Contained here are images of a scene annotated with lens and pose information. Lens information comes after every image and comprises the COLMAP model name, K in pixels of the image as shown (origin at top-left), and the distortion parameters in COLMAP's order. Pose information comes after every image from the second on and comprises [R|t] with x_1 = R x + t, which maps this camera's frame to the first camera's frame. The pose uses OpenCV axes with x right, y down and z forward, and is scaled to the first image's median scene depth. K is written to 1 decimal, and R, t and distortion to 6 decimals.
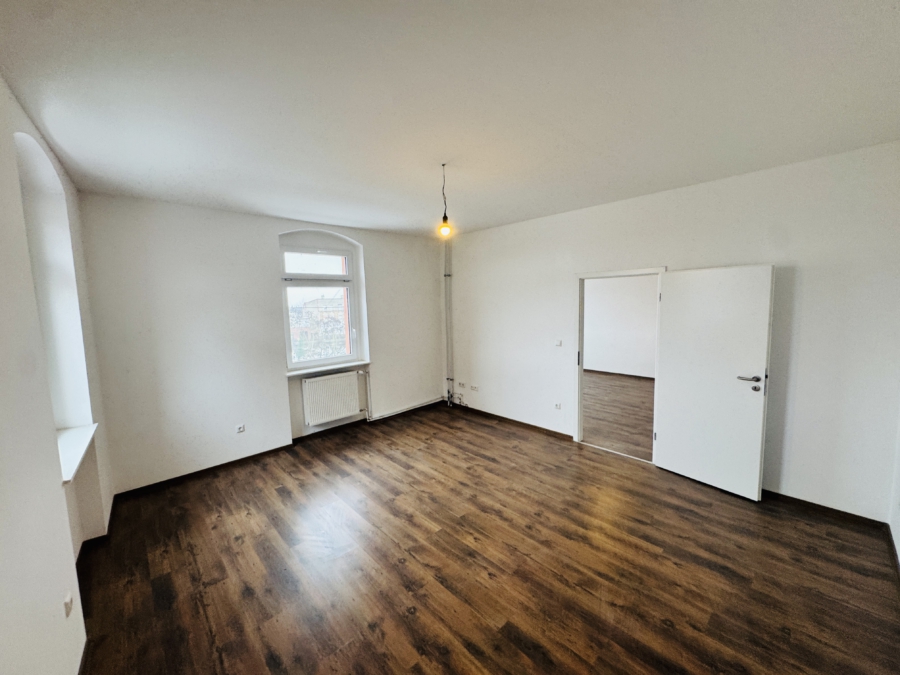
lens RADIAL K [[354.1, 0, 458.2], [0, 354.1, 334.4], [0, 0, 1]] dist [-0.002371, 0.000163]
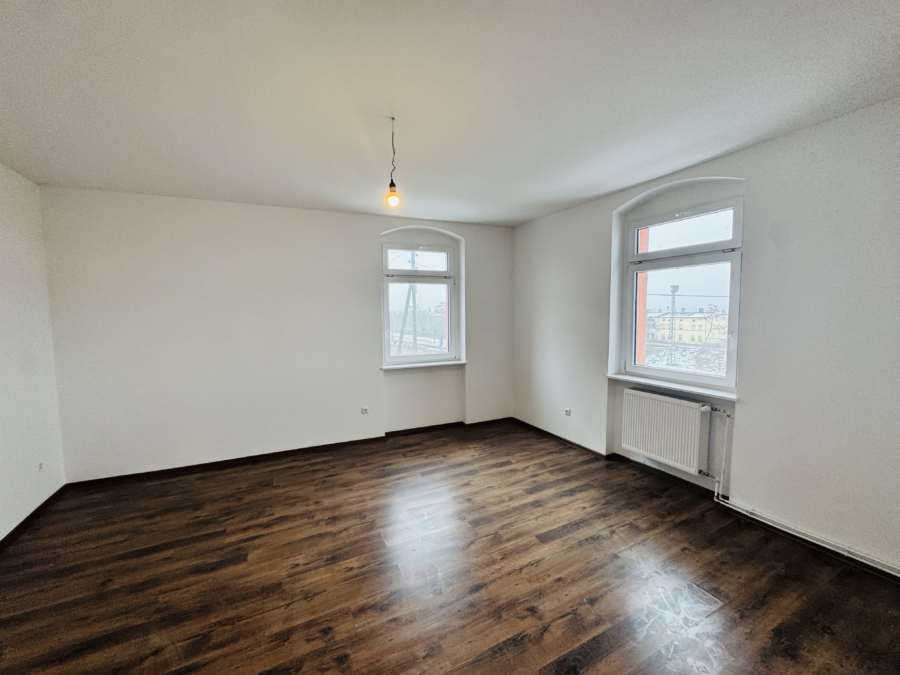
lens RADIAL K [[354.1, 0, 445.9], [0, 354.1, 339.9], [0, 0, 1]] dist [-0.002371, 0.000163]
pose [[-0.299033, 0.107274, -0.948194, 0.657453], [-0.069737, 0.988547, 0.133832, -0.090036], [0.951691, 0.106145, -0.288127, 1.261482]]
